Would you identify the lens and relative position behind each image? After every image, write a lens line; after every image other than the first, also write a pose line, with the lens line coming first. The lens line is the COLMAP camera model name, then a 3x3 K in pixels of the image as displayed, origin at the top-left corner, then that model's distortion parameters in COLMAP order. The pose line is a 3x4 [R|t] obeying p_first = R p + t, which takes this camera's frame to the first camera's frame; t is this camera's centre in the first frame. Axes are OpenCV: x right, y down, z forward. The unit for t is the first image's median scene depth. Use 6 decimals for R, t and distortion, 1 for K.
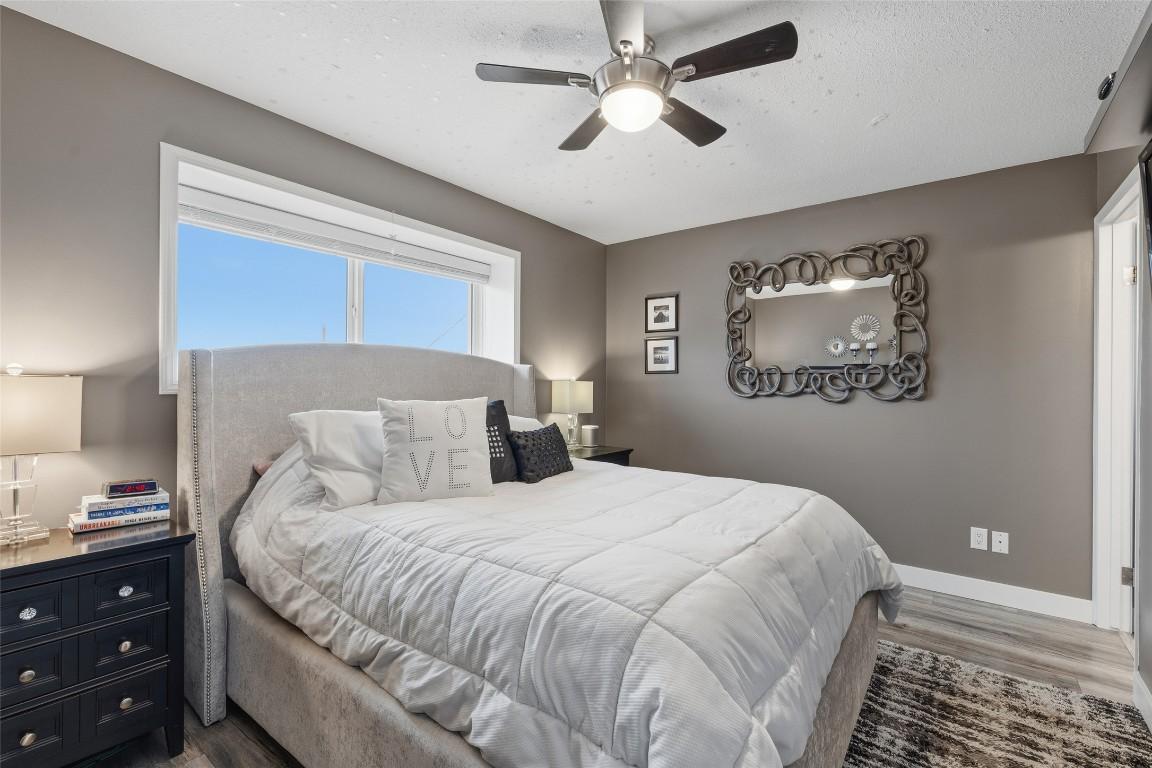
lens RADIAL K [[502.6, 0, 576.1], [0, 502.6, 385.8], [0, 0, 1]] dist [0.000284, -0.000015]
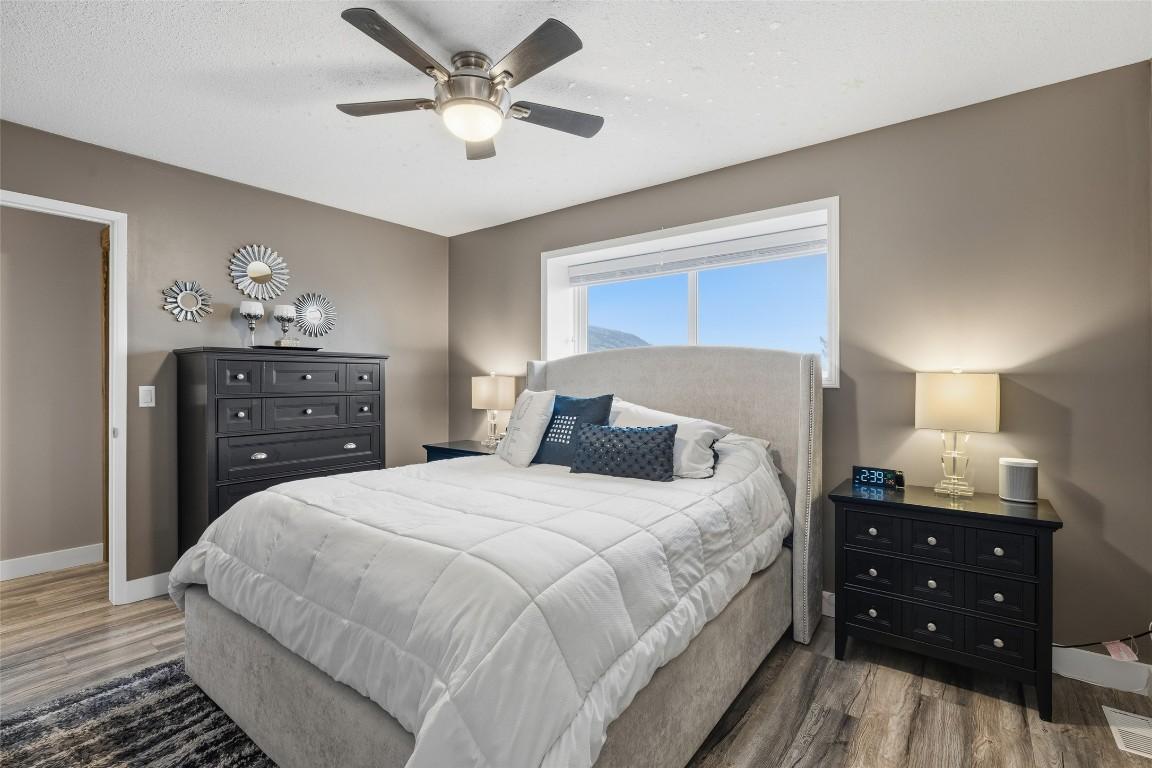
lens RADIAL K [[502.6, 0, 576.5], [0, 502.6, 381.8], [0, 0, 1]] dist [0.000284, -0.000015]
pose [[-0.005465, -0.002560, -0.999982, 0.730557], [-0.002904, 0.999993, -0.002544, 0.003520], [0.999981, 0.002890, -0.005473, 0.759330]]
